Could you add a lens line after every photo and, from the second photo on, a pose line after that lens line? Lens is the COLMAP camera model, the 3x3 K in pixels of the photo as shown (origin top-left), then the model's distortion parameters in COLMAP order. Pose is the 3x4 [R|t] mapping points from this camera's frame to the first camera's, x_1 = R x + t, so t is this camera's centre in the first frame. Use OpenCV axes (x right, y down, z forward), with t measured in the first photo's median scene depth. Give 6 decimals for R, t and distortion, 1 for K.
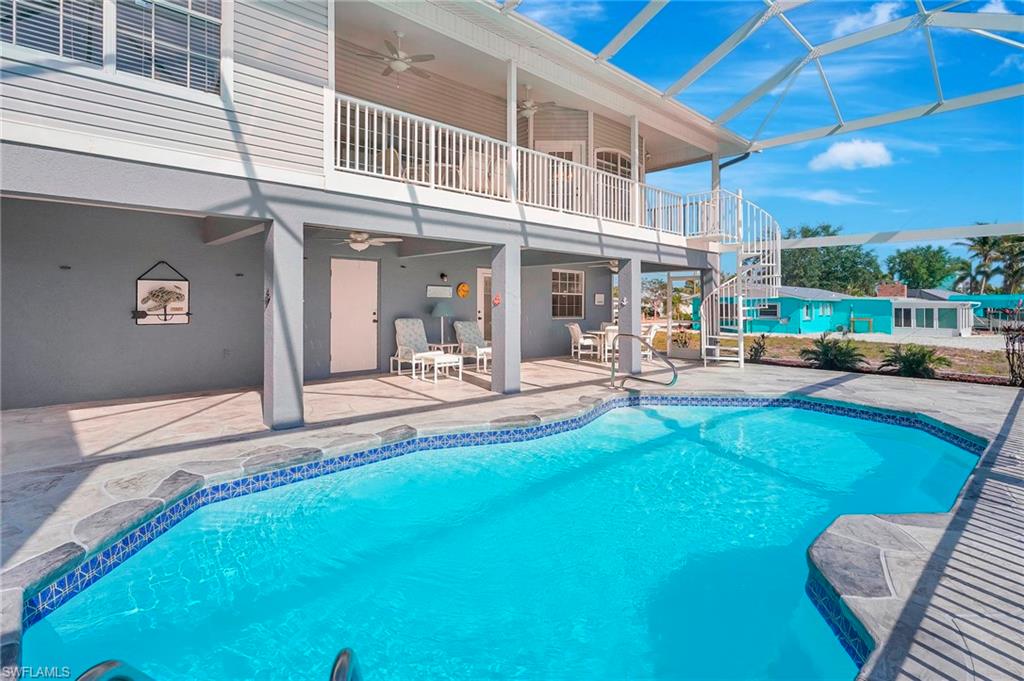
lens RADIAL K [[503.0, 0, 510.4], [0, 503.0, 305.0], [0, 0, 1]] dist [-0.004201, -0.000210]
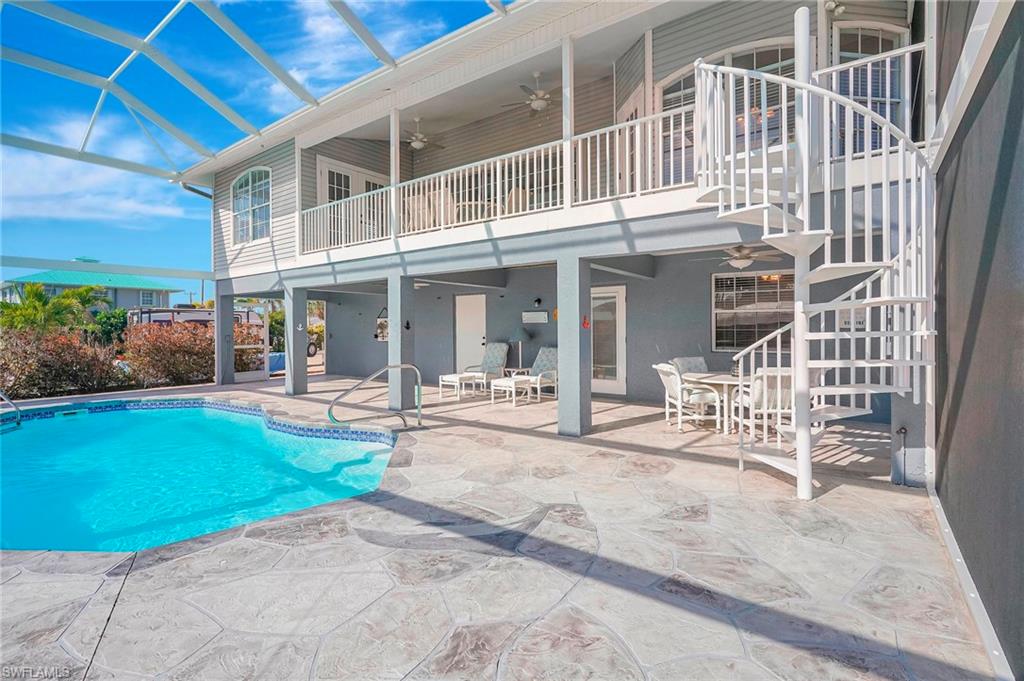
lens RADIAL K [[503.0, 0, 510.4], [0, 503.0, 305.0], [0, 0, 1]] dist [-0.004201, -0.000210]
pose [[0.172656, -0.047598, -0.983831, 0.894936], [0.007112, 0.998866, -0.047078, -0.004255], [0.984957, 0.001131, 0.172799, 0.850782]]
